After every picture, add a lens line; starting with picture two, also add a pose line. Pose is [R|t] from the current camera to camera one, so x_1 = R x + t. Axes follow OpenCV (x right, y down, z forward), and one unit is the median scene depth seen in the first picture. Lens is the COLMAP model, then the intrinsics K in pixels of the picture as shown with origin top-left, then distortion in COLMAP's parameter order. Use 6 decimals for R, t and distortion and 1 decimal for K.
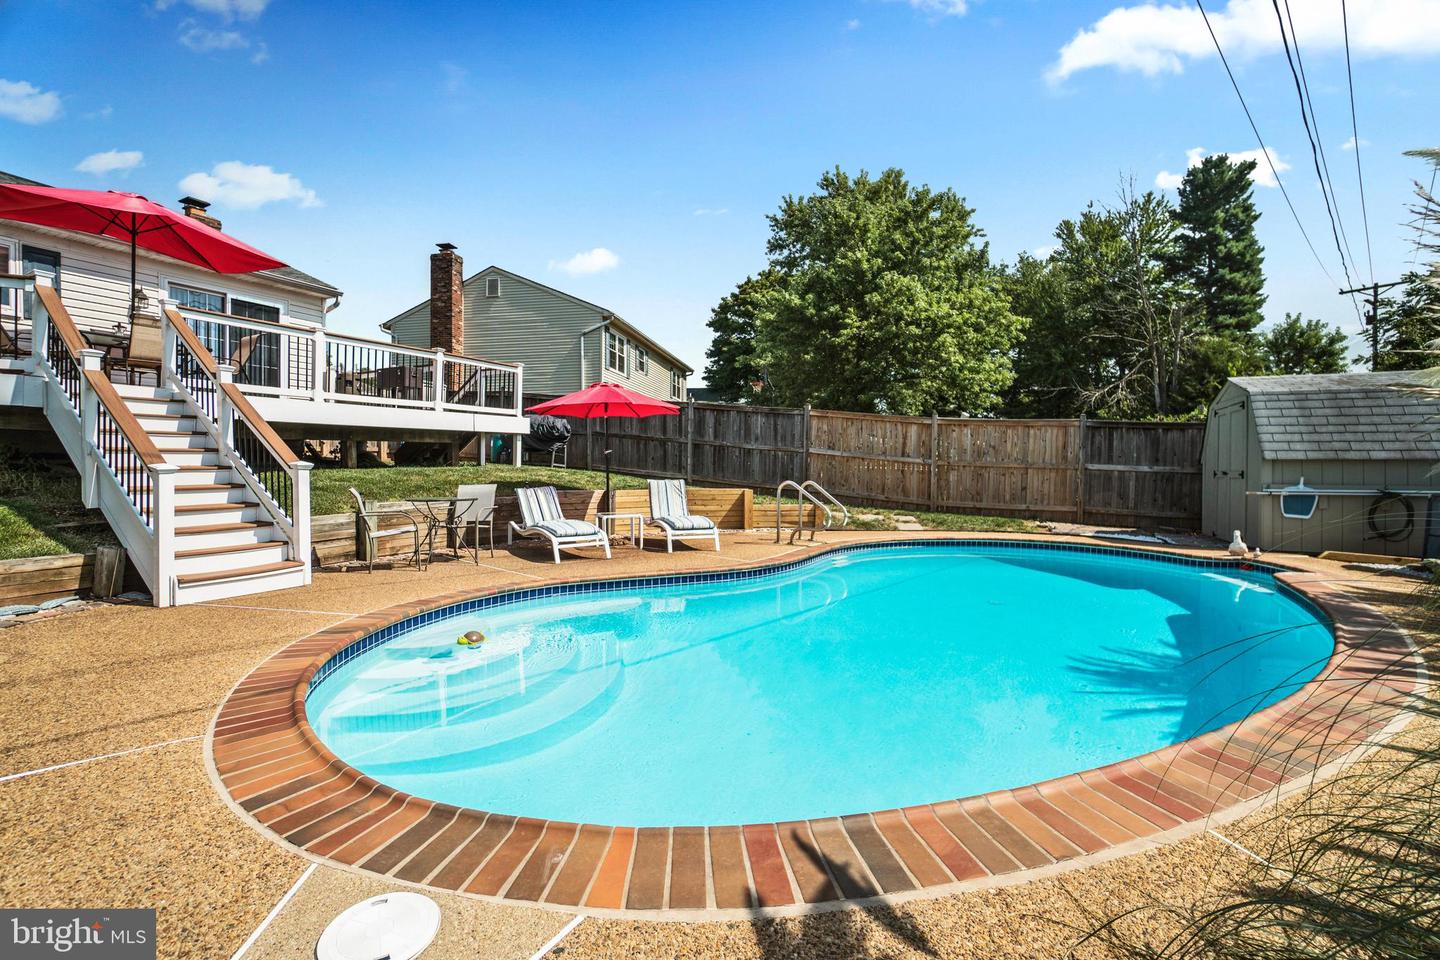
lens RADIAL K [[643.5, 0, 707.7], [0, 643.5, 471.4], [0, 0, 1]] dist [-0.062812, 0.024399]
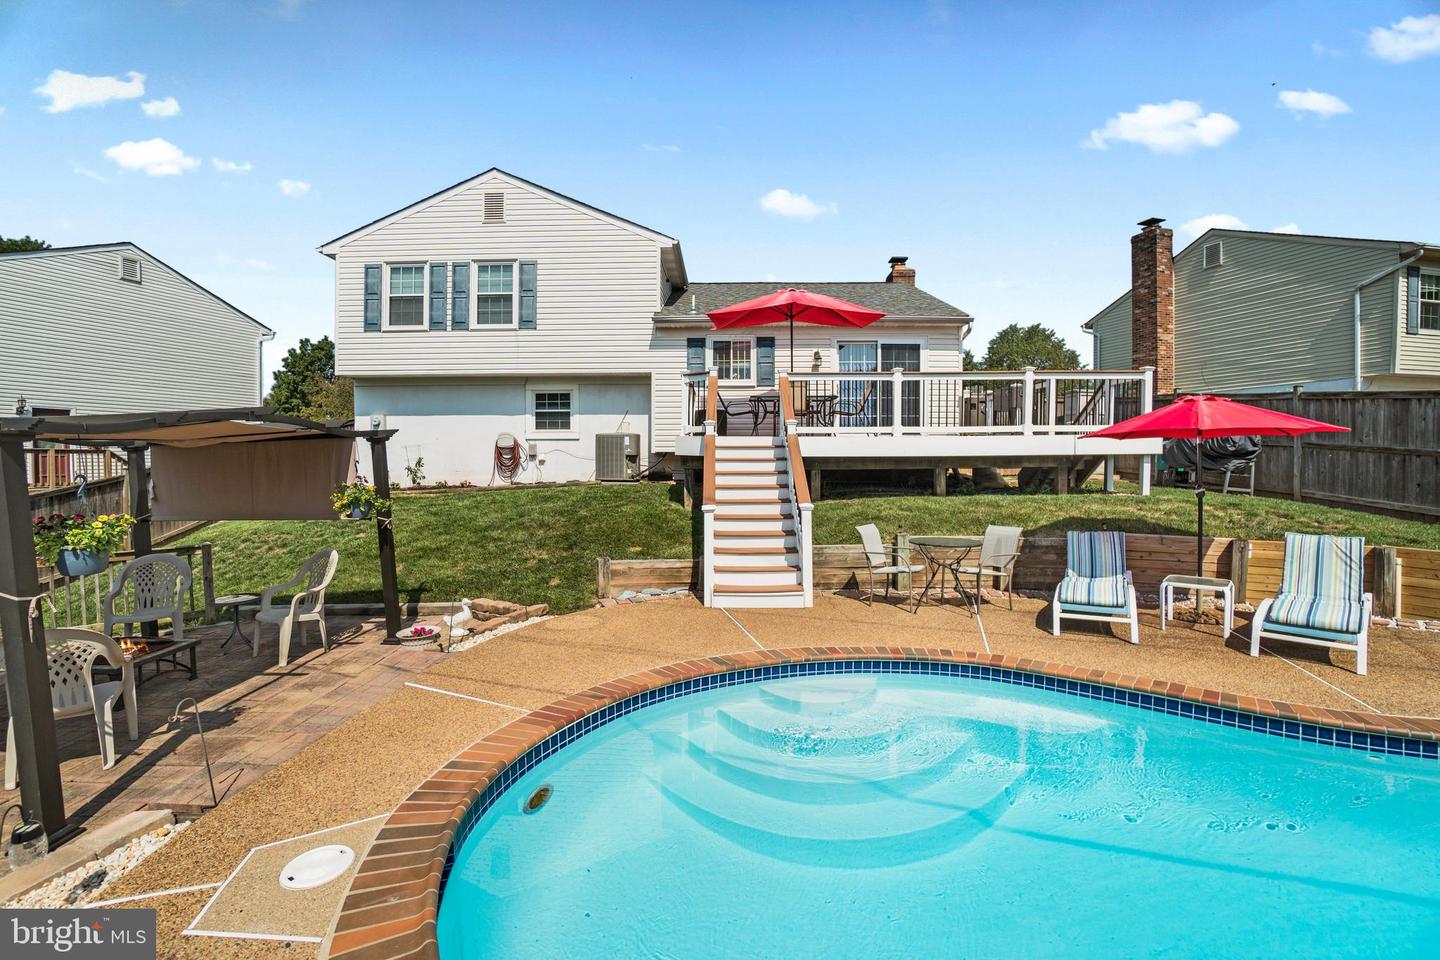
lens RADIAL K [[643.5, 0, 707.7], [0, 643.5, 471.4], [0, 0, 1]] dist [-0.062812, 0.024399]
pose [[0.439043, 0.018458, -0.898276, 0.154160], [-0.006197, 0.999827, 0.017516, -0.040997], [0.898445, -0.002124, 0.439082, 0.127016]]
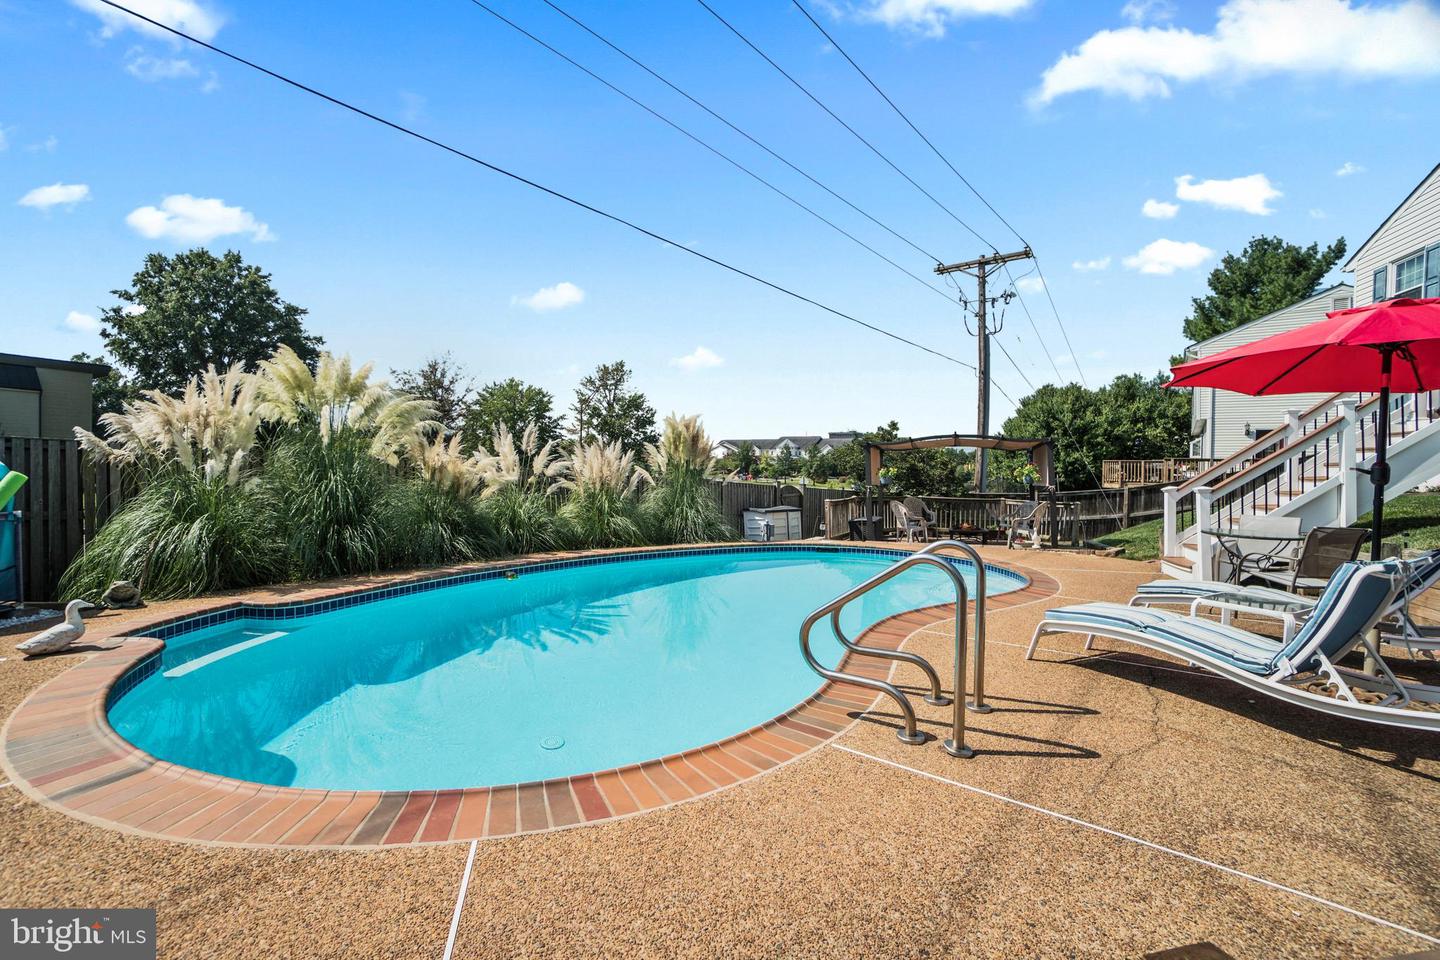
lens RADIAL K [[638.1, 0, 720.5], [0, 638.1, 466.9], [0, 0, 1]] dist [-0.062697, 0.024509]
pose [[-0.984897, -0.013171, -0.172639, 0.219041], [-0.014293, 0.999884, 0.005255, -0.022271], [0.172549, 0.007644, -0.984971, 0.863493]]
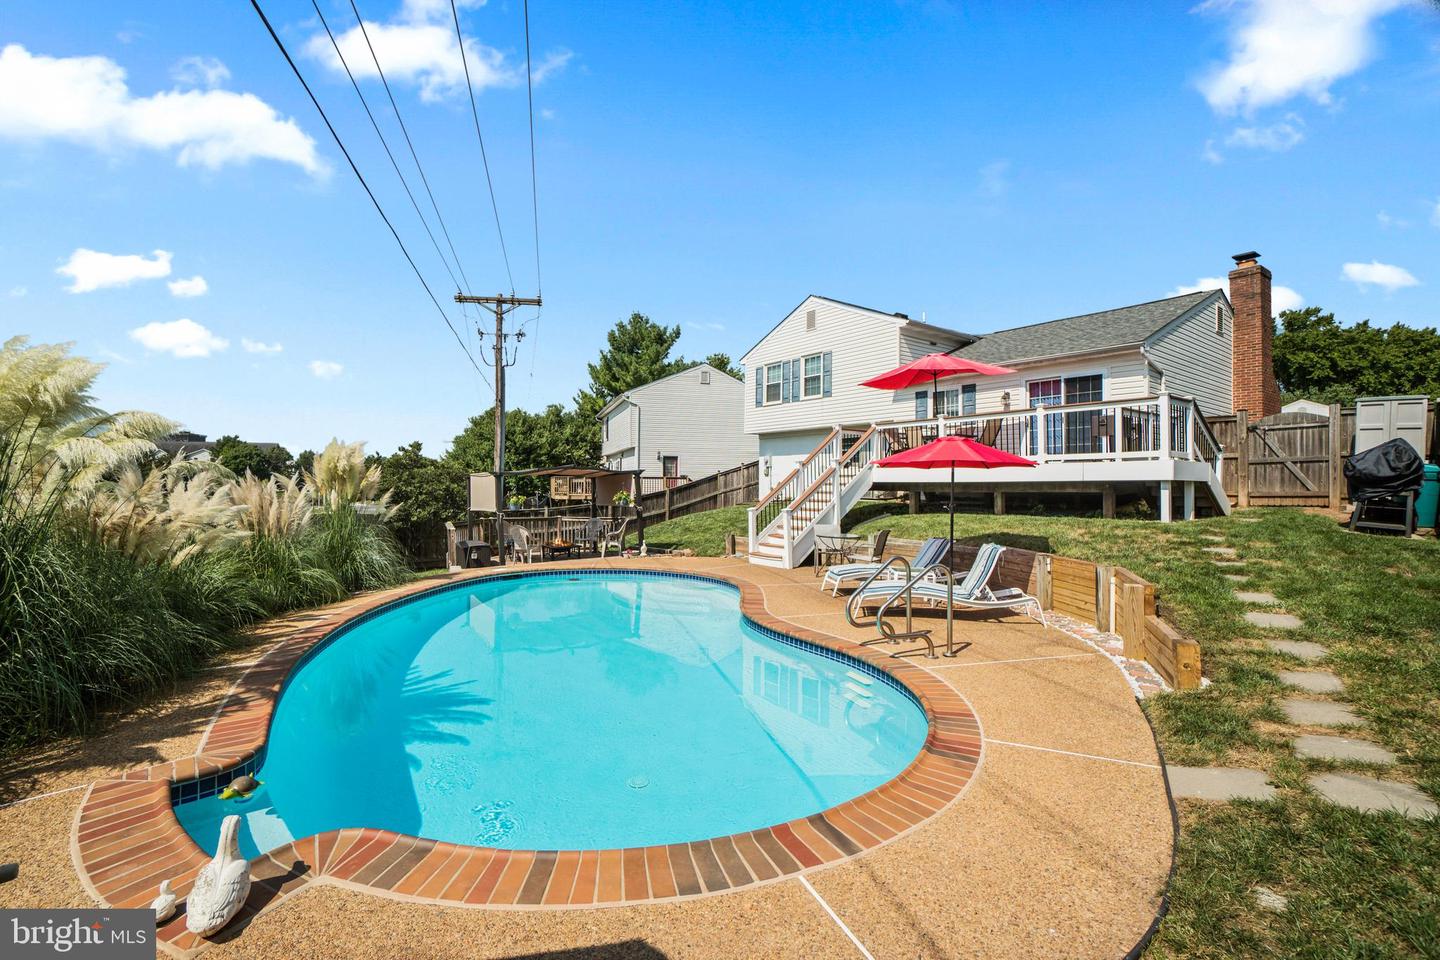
lens RADIAL K [[620.8, 0, 720.0], [0, 620.8, 480.0], [0, 0, 1]] dist [-0.047845, 0.000095]
pose [[-0.443548, -0.002733, -0.896246, 0.544128], [-0.008986, 0.999959, 0.001398, -0.048037], [0.896206, 0.008674, -0.443554, 0.725489]]
